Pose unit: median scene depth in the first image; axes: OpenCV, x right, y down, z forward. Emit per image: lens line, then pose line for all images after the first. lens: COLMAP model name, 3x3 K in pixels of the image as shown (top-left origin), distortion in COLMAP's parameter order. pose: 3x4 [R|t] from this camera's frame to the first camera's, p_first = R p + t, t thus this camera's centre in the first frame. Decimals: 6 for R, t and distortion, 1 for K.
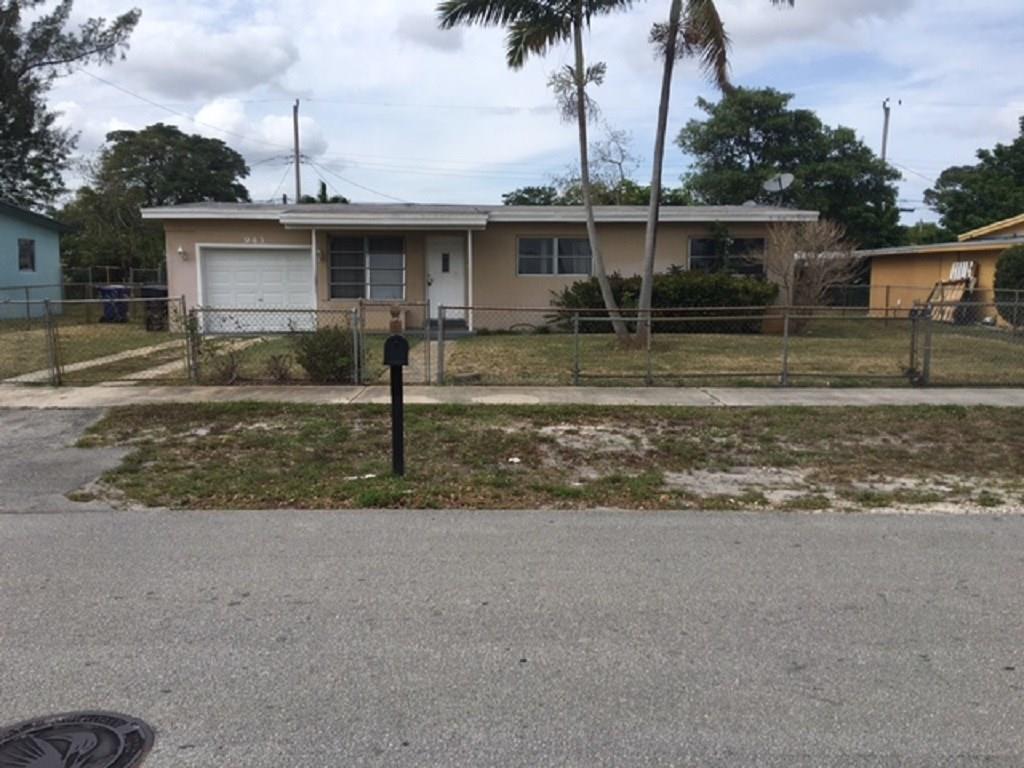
lens RADIAL K [[733.3, 0, 512.0], [0, 733.3, 384.0], [0, 0, 1]] dist [-0.000299, -0.003377]
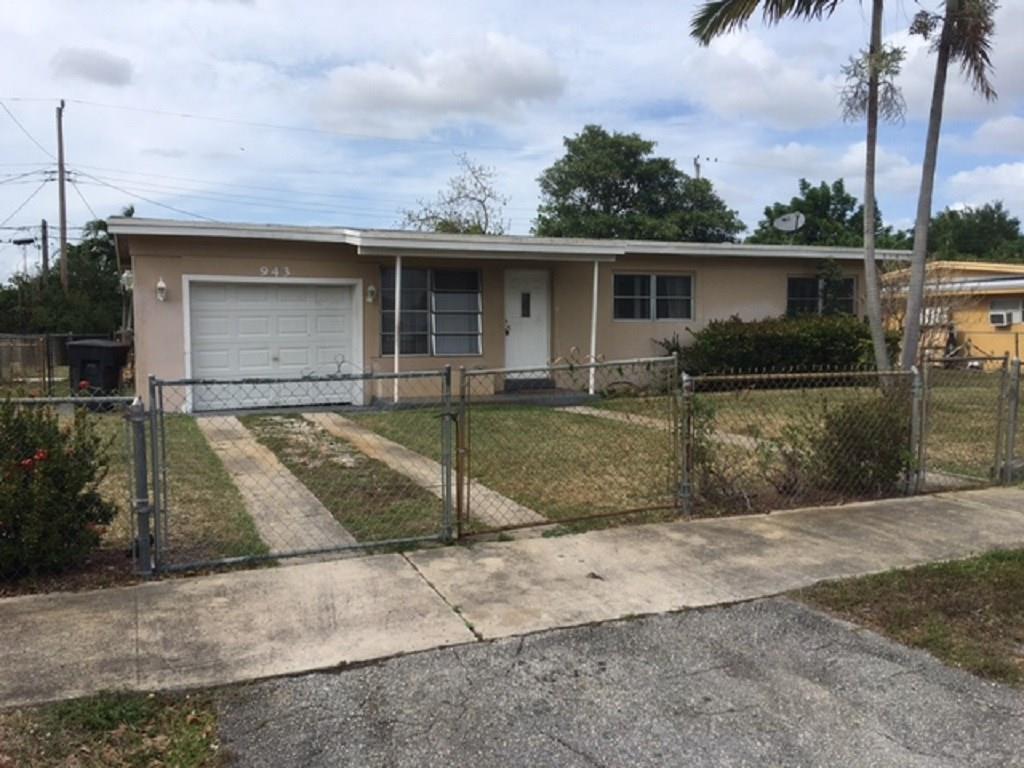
lens RADIAL K [[733.3, 0, 512.0], [0, 733.3, 384.0], [0, 0, 1]] dist [-0.000299, -0.003377]
pose [[0.923215, -0.043564, 0.381807, -0.398427], [0.067311, 0.996525, -0.049054, -0.047955], [-0.378344, 0.070987, 0.922939, 0.312852]]
